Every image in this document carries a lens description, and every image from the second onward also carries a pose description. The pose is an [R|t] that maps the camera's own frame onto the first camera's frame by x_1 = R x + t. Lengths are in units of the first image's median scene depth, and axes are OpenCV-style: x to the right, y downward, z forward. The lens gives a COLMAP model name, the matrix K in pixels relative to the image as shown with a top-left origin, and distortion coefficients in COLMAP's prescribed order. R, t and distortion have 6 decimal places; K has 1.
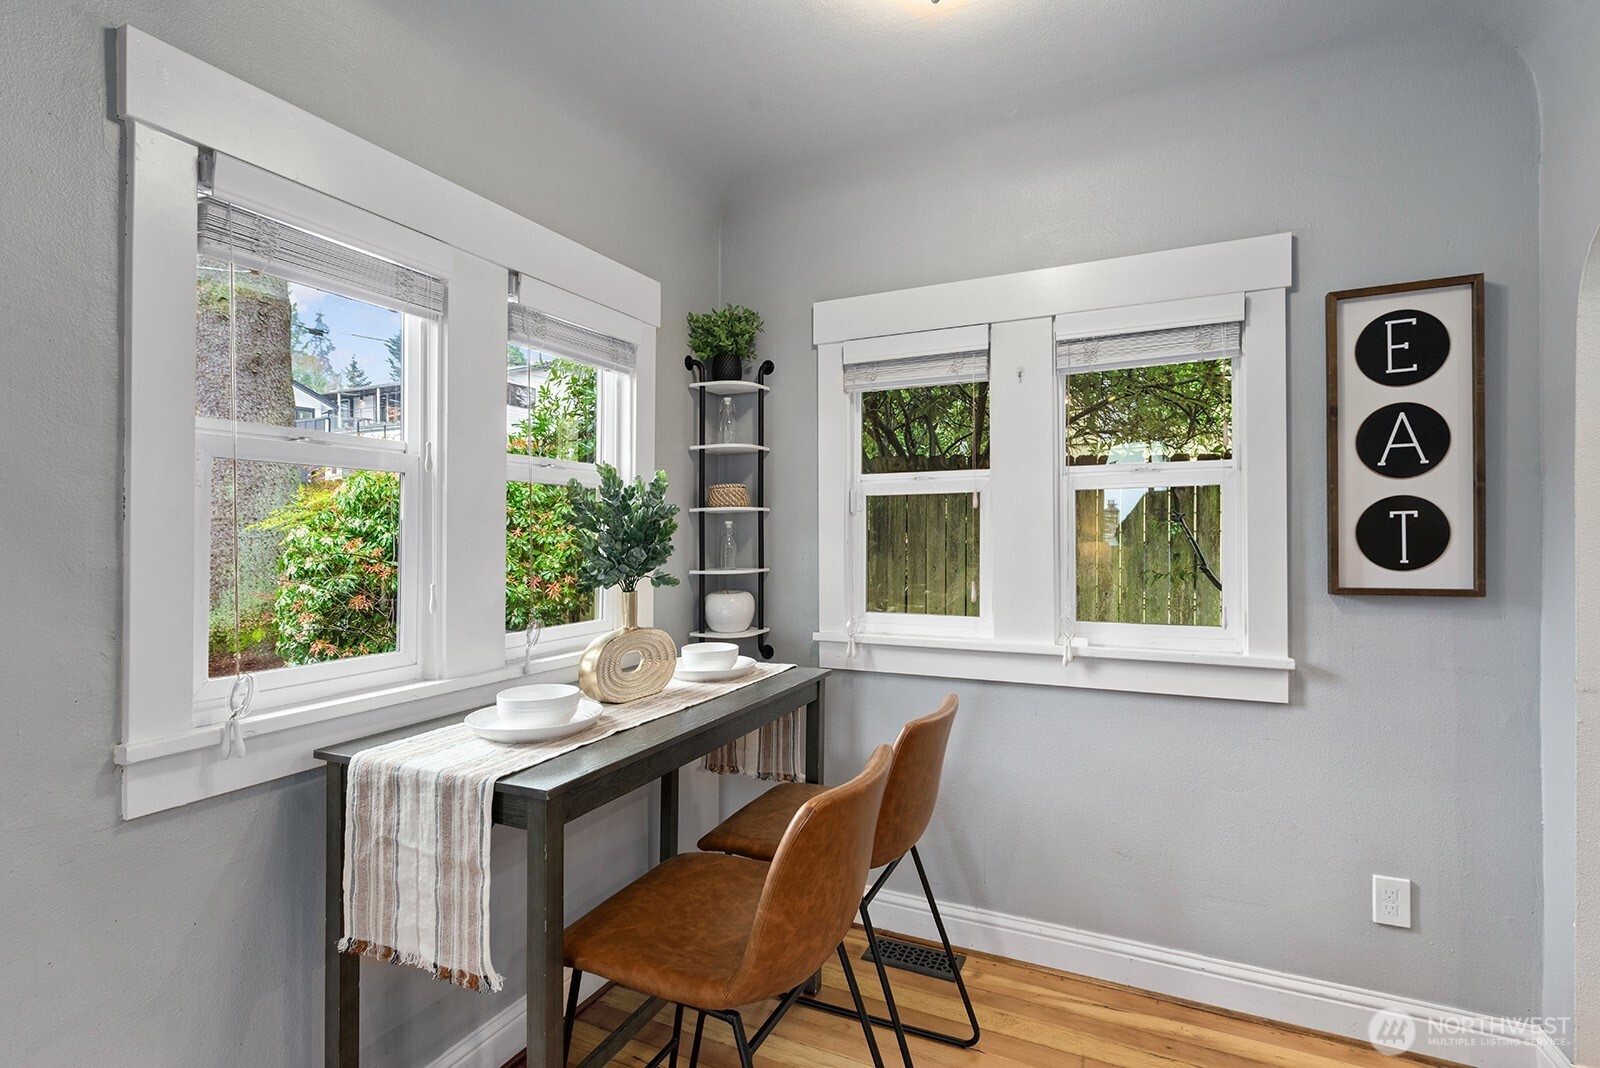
lens RADIAL K [[747.1, 0, 800.0], [0, 747.1, 534.0], [0, 0, 1]] dist [-0.001701, -0.000536]
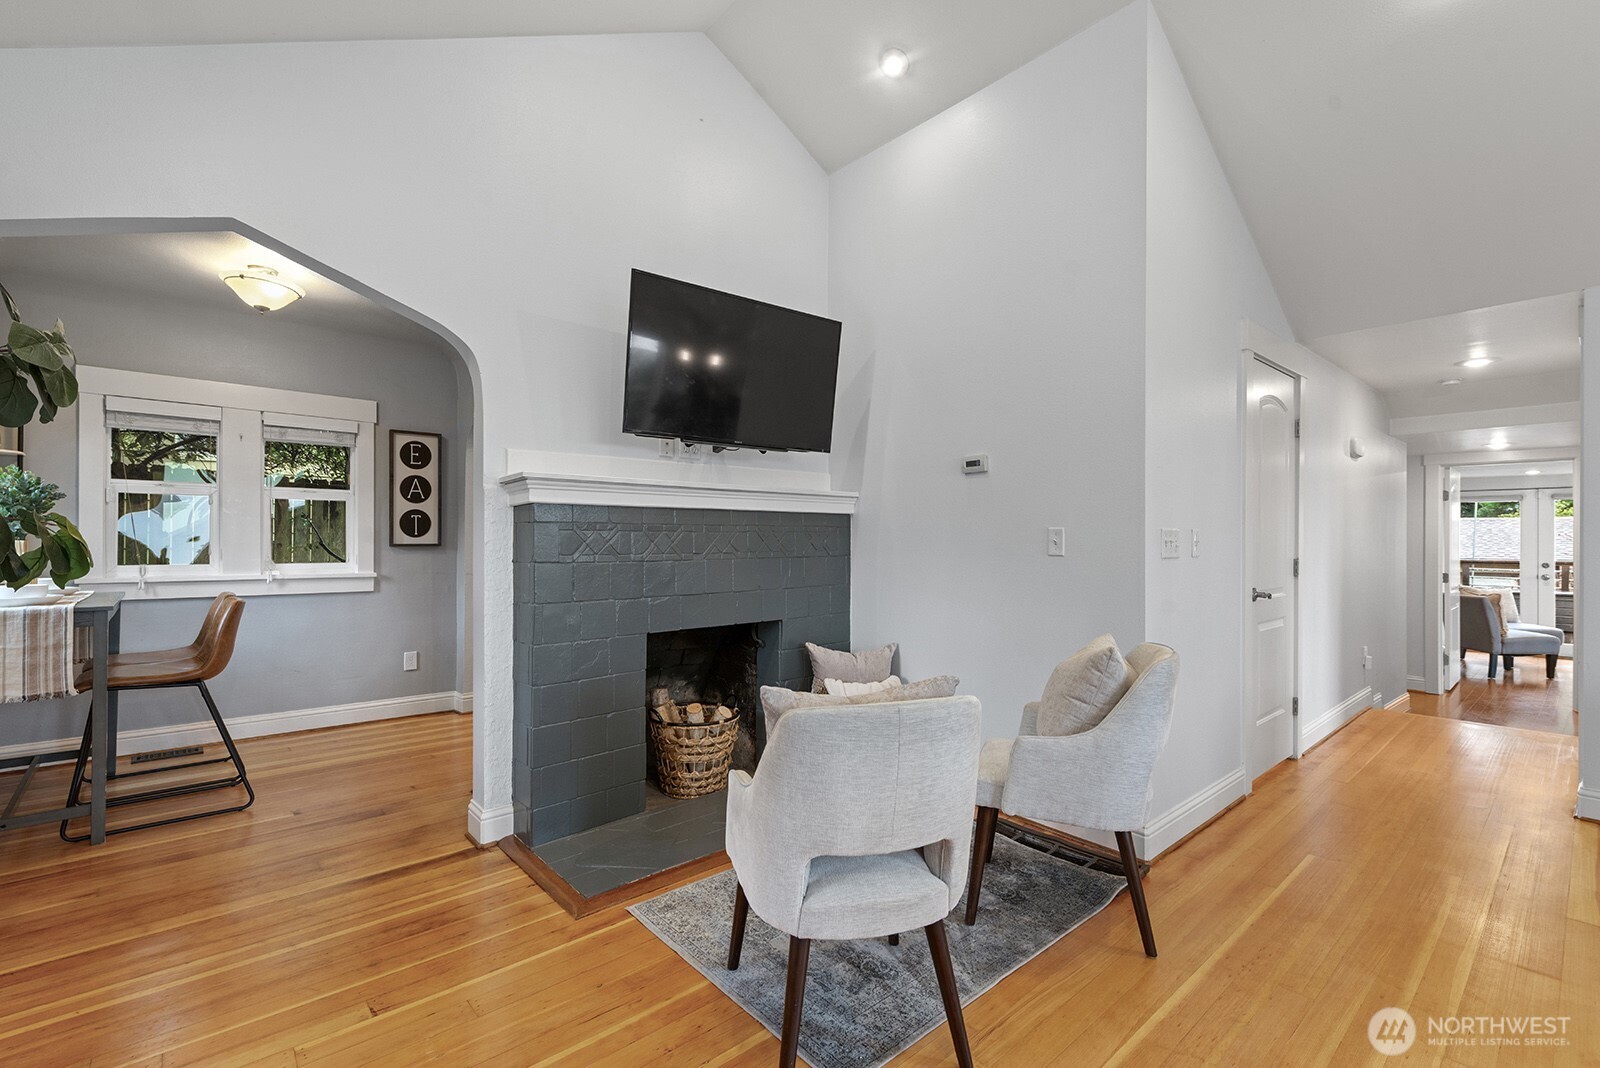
lens RADIAL K [[708.9, 0, 797.2], [0, 708.9, 542.6], [0, 0, 1]] dist [0.002911, -0.000192]
pose [[0.394152, 0.009681, 0.918994, -0.979014], [-0.006503, 0.999949, -0.007745, 0.077189], [-0.919022, -0.002923, 0.394195, -1.246829]]
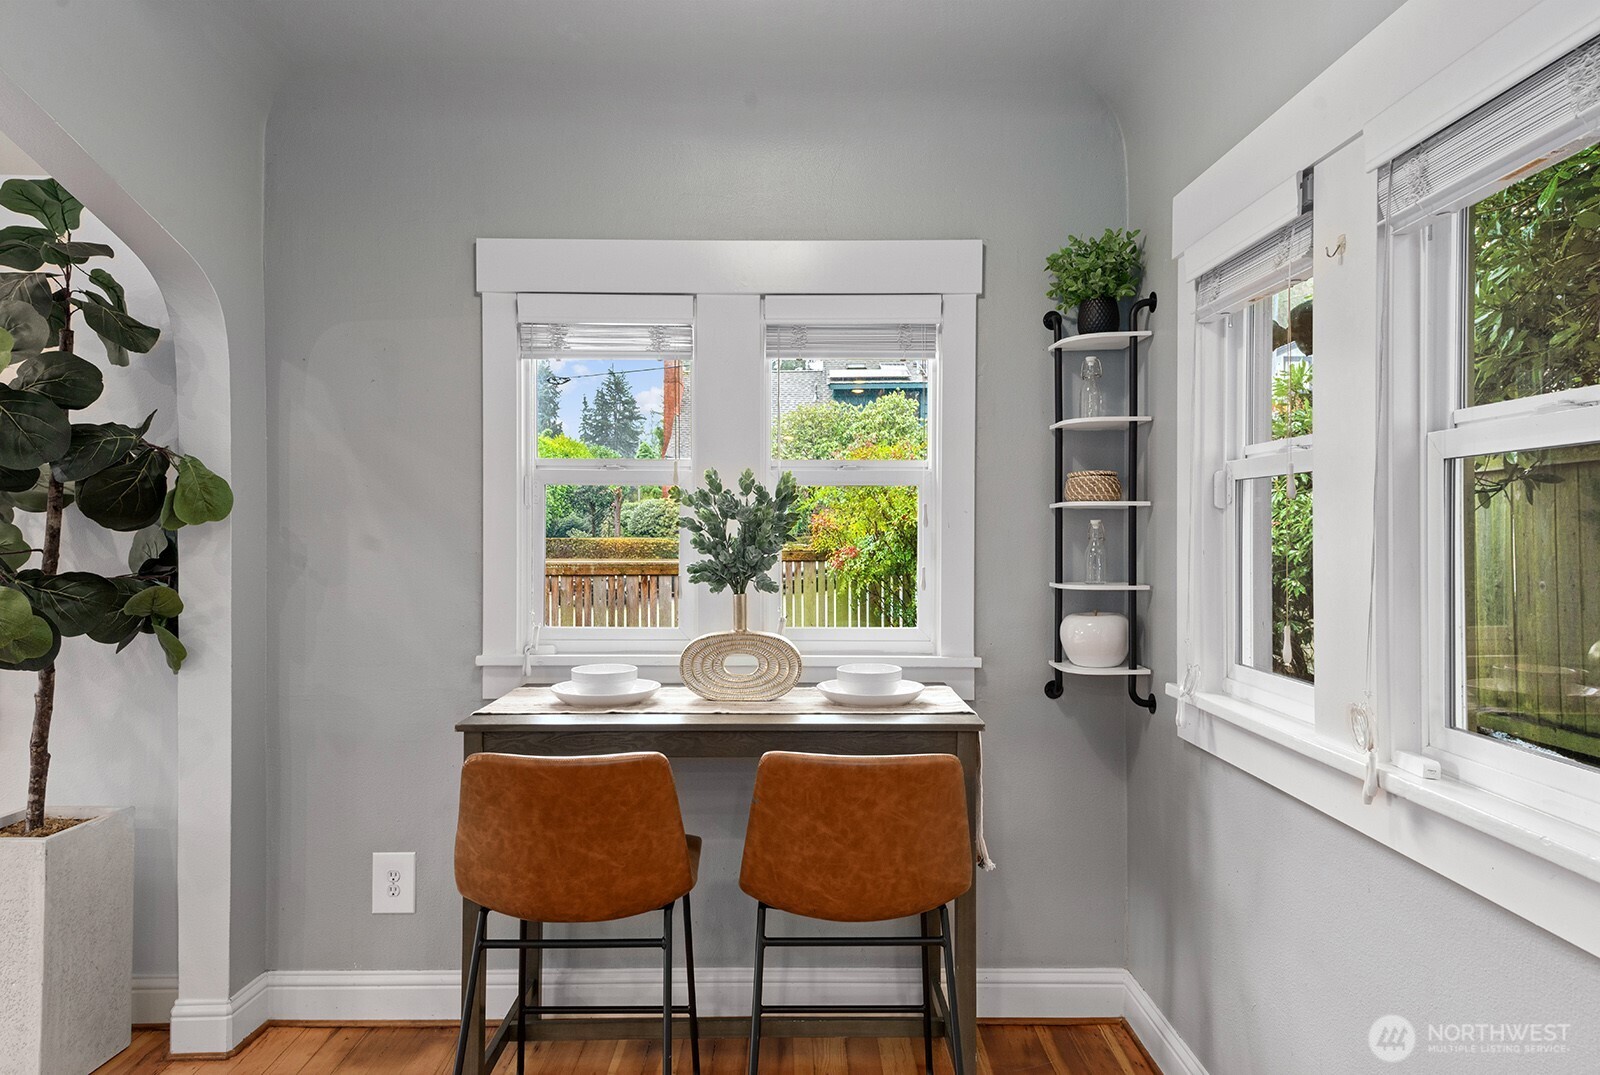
lens RADIAL K [[999.8, 0, 800.0], [0, 999.8, 537.5], [0, 0, 1]] dist [0.048572, 0.000256]
pose [[0.424665, 0.015561, -0.905217, 0.925044], [-0.001645, 0.999864, 0.016417, -0.021244], [0.905349, -0.005482, 0.424633, 0.400285]]
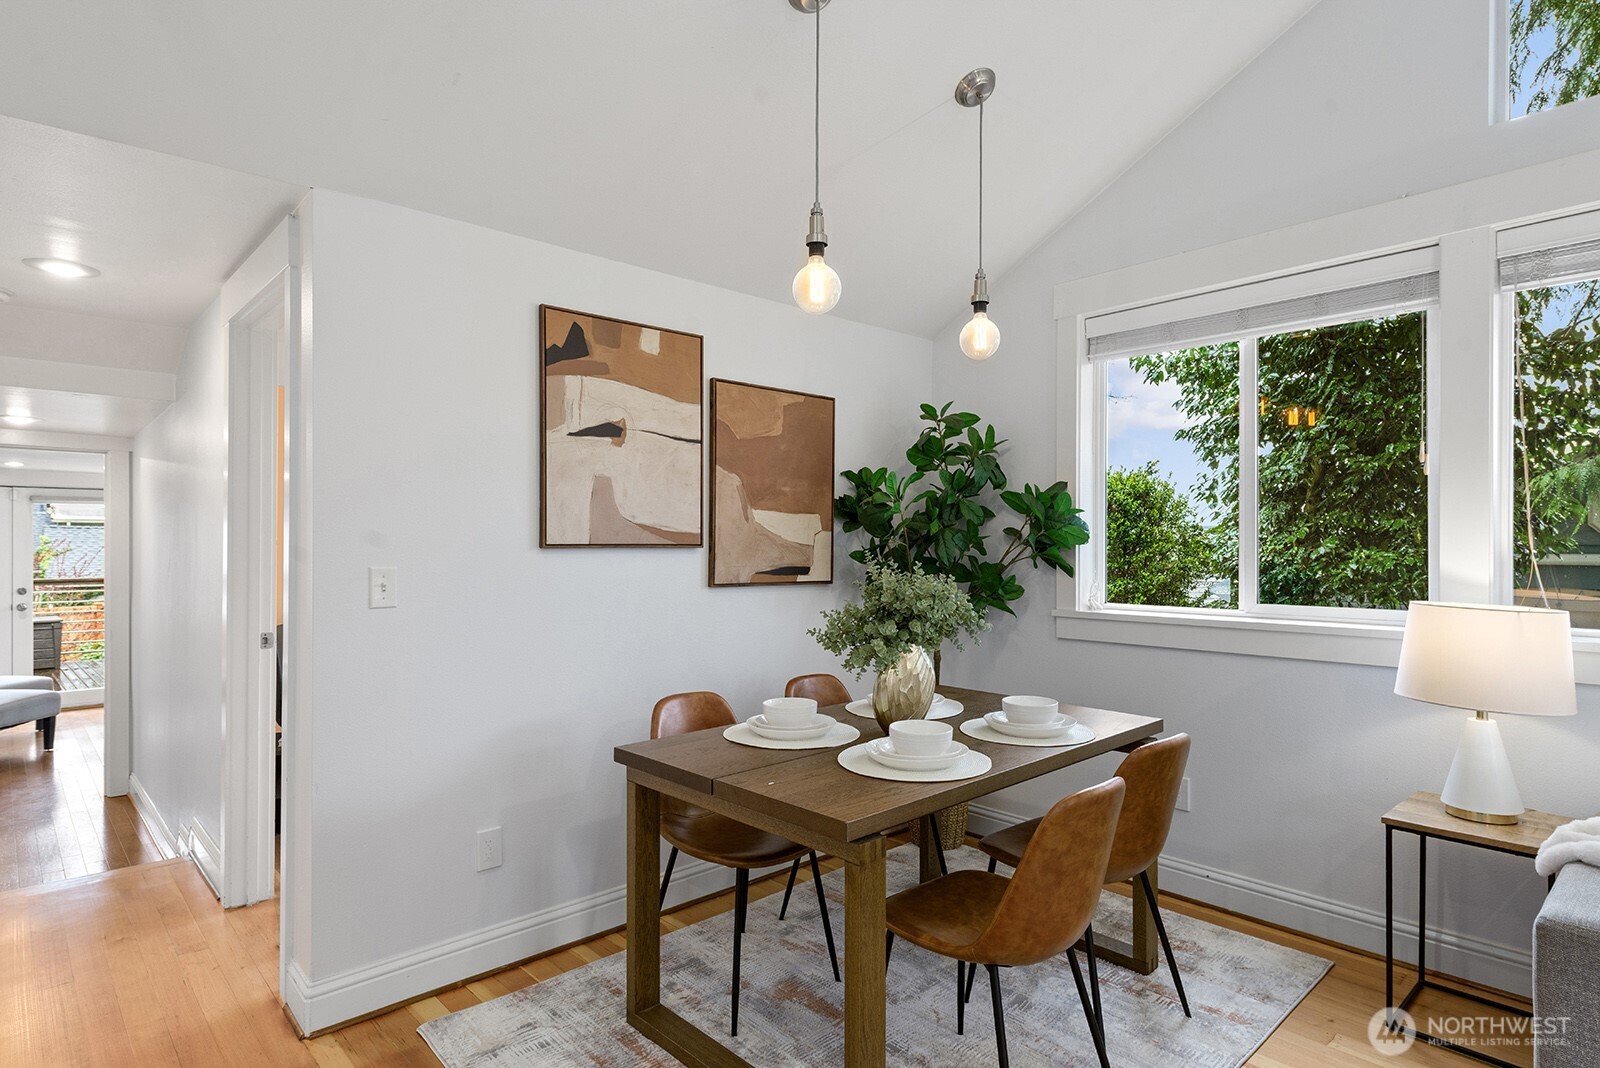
lens RADIAL K [[868.4, 0, 800.3], [0, 868.4, 540.1], [0, 0, 1]] dist [0.004086, 0.000324]
pose [[-0.931099, 0.014679, 0.364471, 0.094218], [0.012942, 0.999890, -0.007207, -0.002960], [-0.364537, -0.001993, -0.931187, -1.352128]]
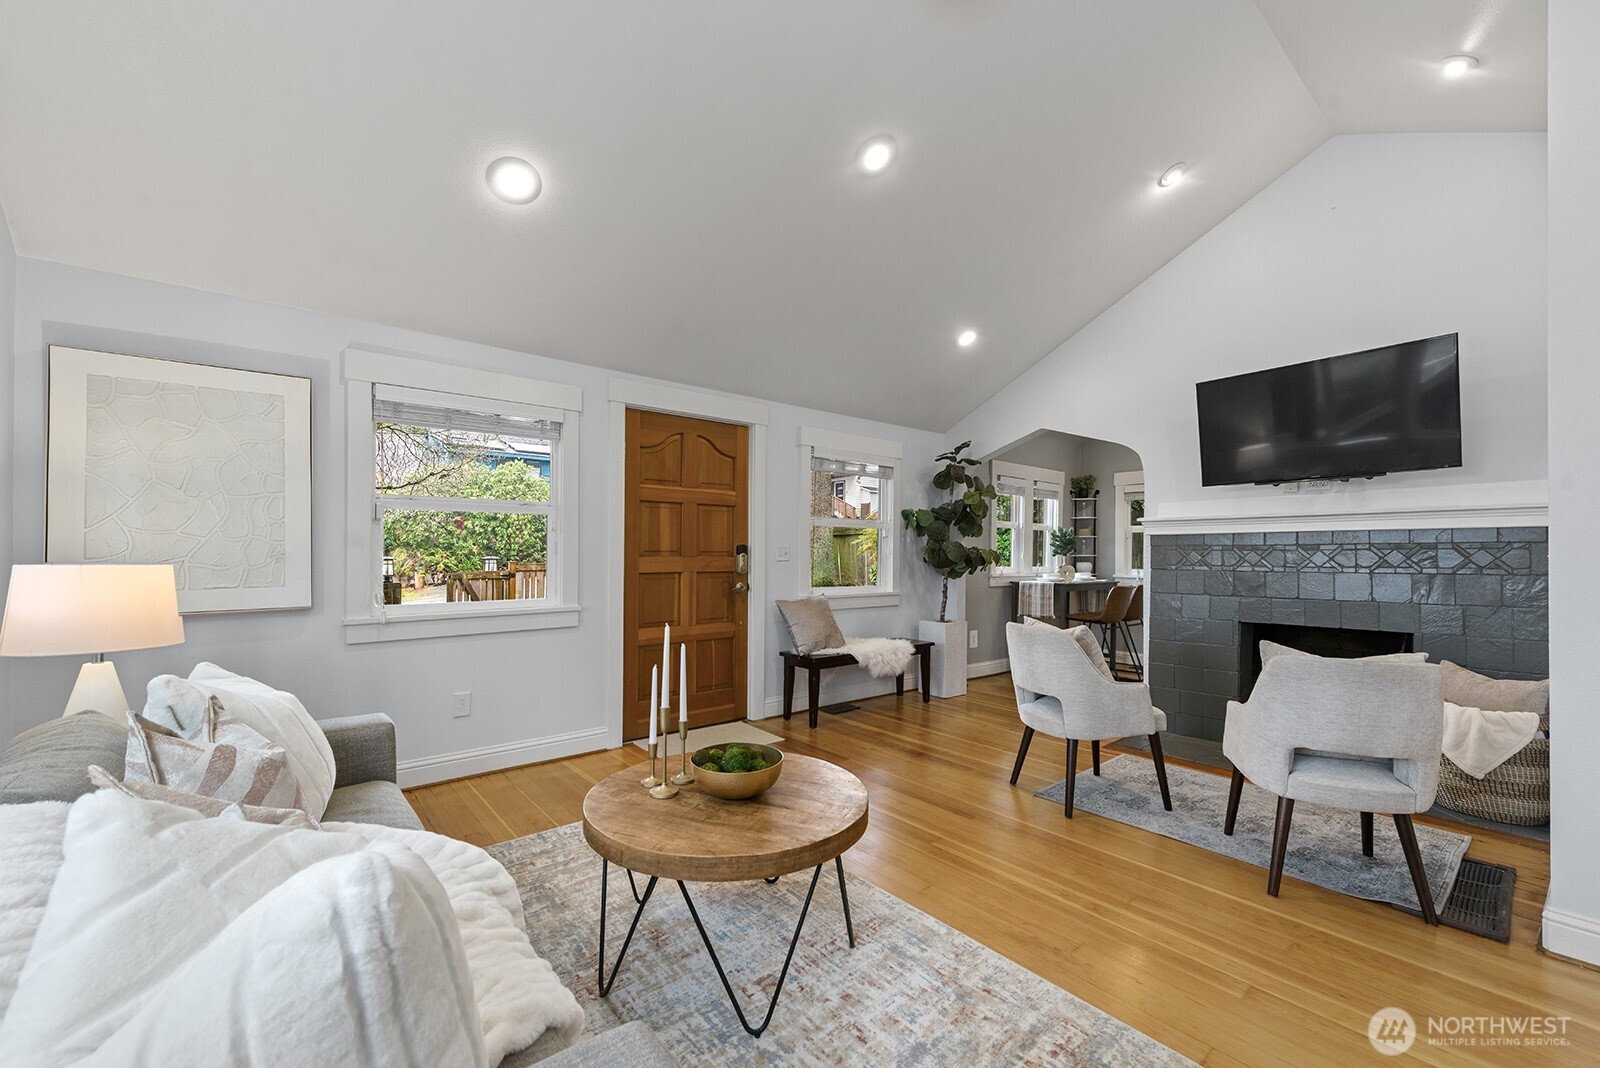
lens RADIAL K [[638.9, 0, 800.0], [0, 638.9, 554.8], [0, 0, 1]] dist [0.002079, 0.000088]
pose [[0.911605, 0.014702, -0.410804, -0.099626], [-0.013125, 0.999892, 0.006659, 0.061814], [0.410857, -0.000678, 0.911699, -2.749253]]
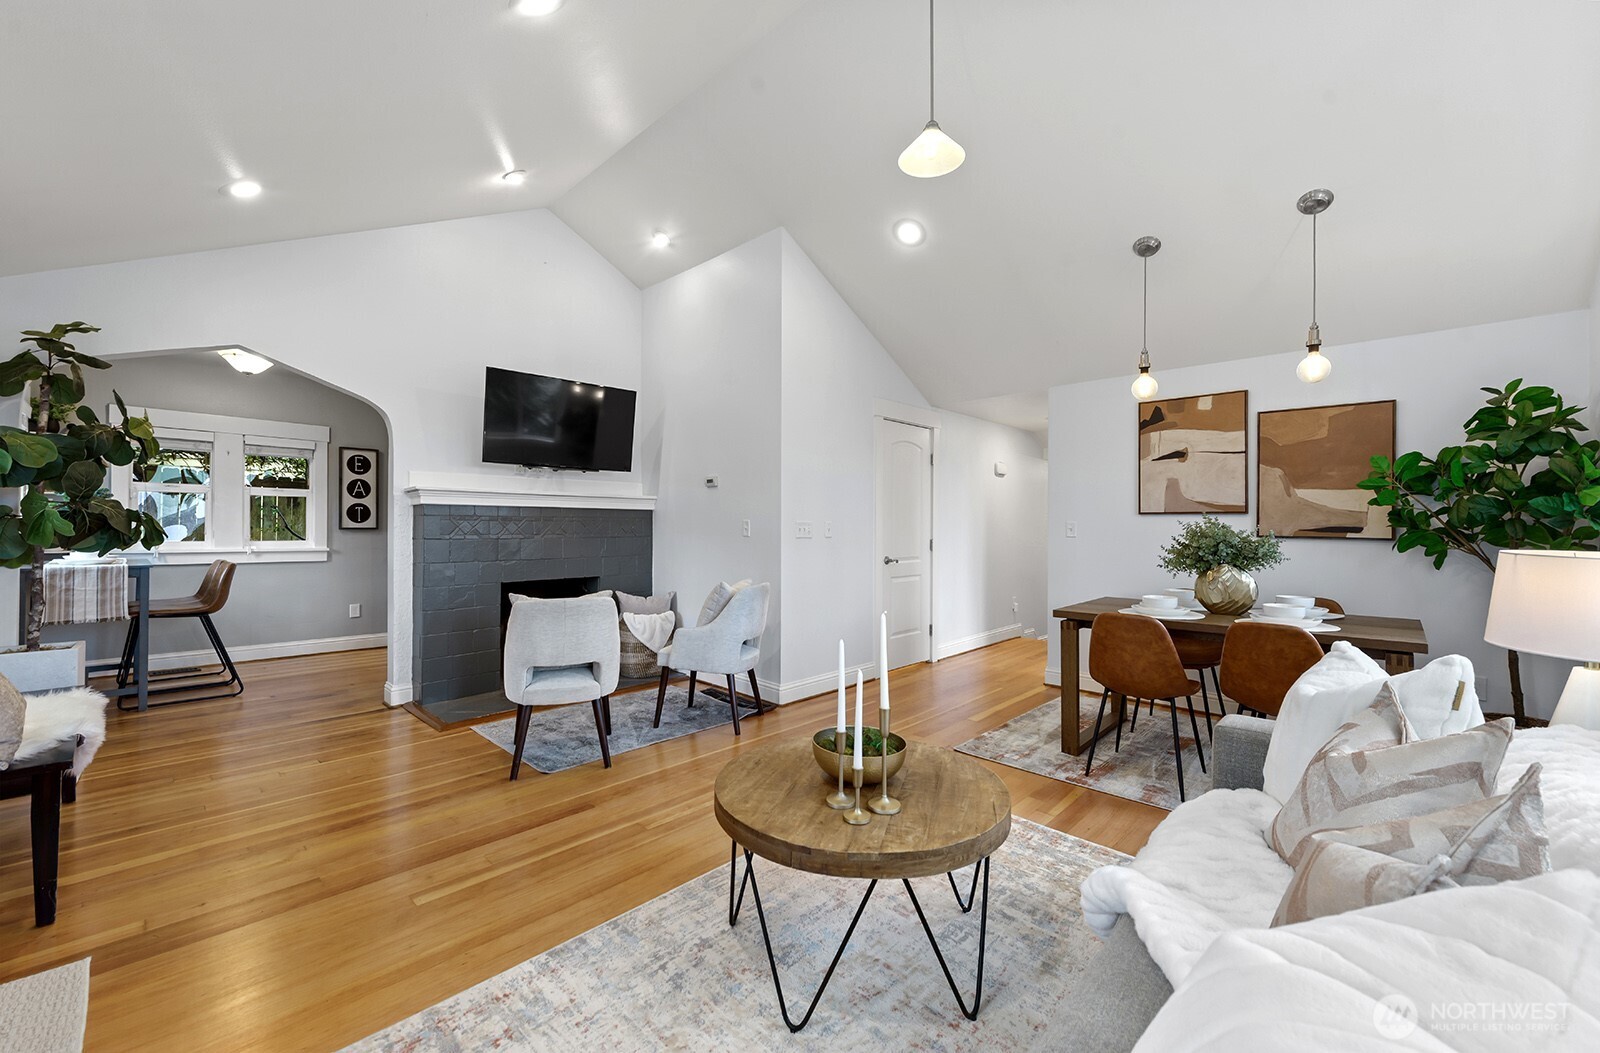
lens RADIAL K [[632.7, 0, 802.9], [0, 632.7, 529.4], [0, 0, 1]] dist [-0.000702, -0.000197]
pose [[0.300139, 0.009562, 0.953848, -1.544716], [-0.010377, 0.999923, -0.006759, 0.078158], [-0.953839, -0.007869, 0.300215, -2.071609]]
